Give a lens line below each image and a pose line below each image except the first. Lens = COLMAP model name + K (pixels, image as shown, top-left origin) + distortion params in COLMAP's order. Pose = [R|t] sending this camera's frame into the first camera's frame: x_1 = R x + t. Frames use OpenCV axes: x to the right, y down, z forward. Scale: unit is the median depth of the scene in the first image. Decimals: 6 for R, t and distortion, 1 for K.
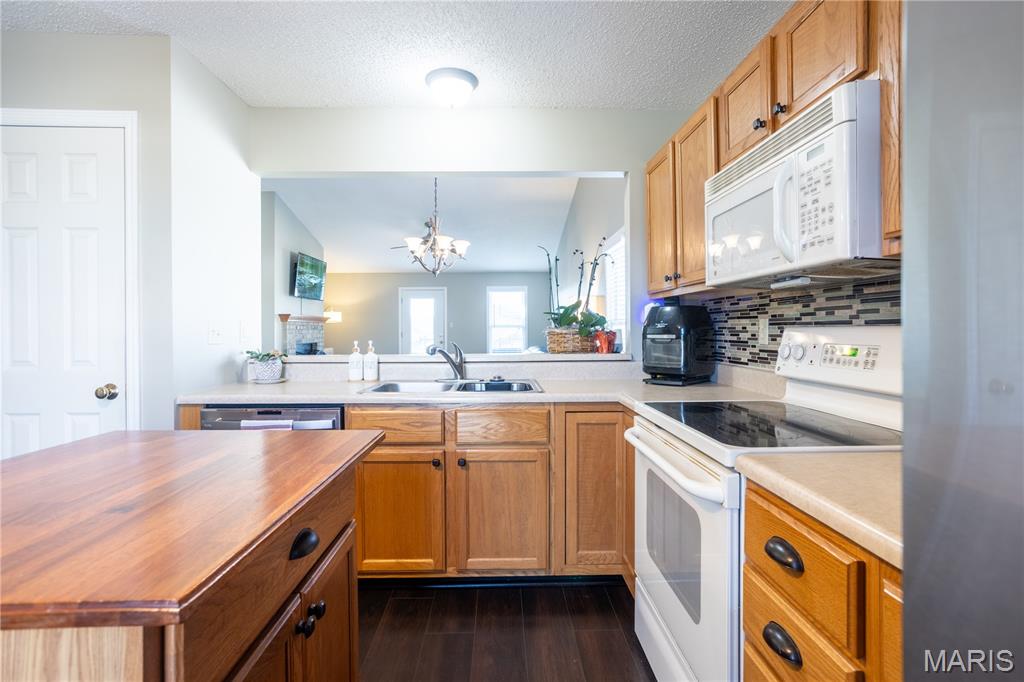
lens RADIAL K [[495.8, 0, 512.1], [0, 495.8, 335.8], [0, 0, 1]] dist [-0.049142, 0.031632]
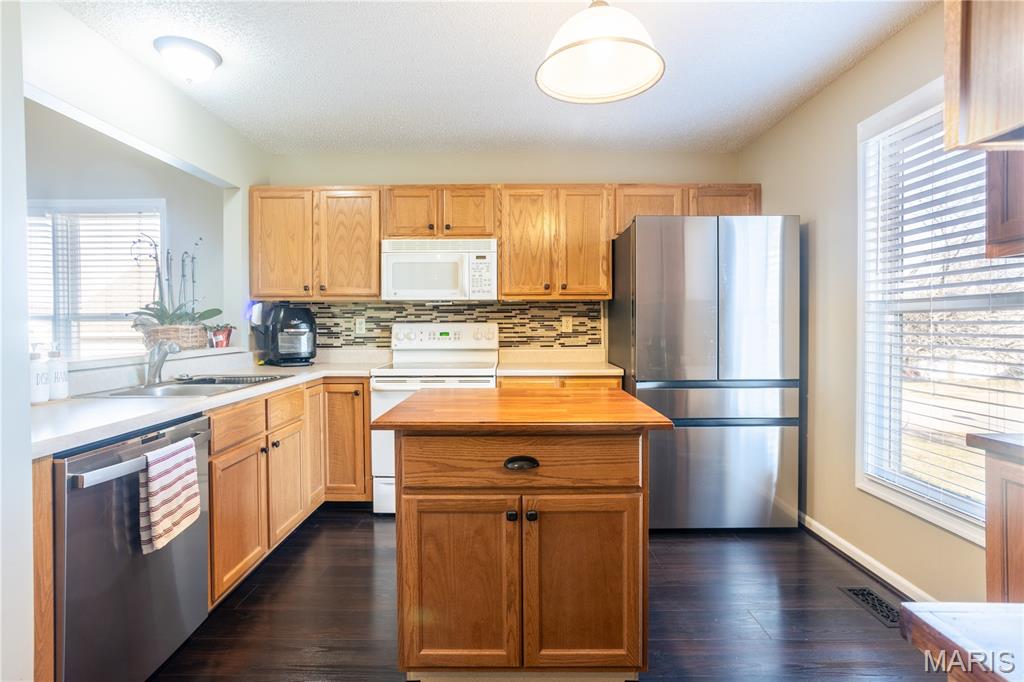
lens RADIAL K [[495.8, 0, 512.1], [0, 495.8, 335.8], [0, 0, 1]] dist [-0.049142, 0.031632]
pose [[0.025517, -0.021205, 0.999449, -1.340744], [0.016903, 0.999641, 0.020777, -0.002284], [-0.999531, 0.016364, 0.025866, 0.498062]]
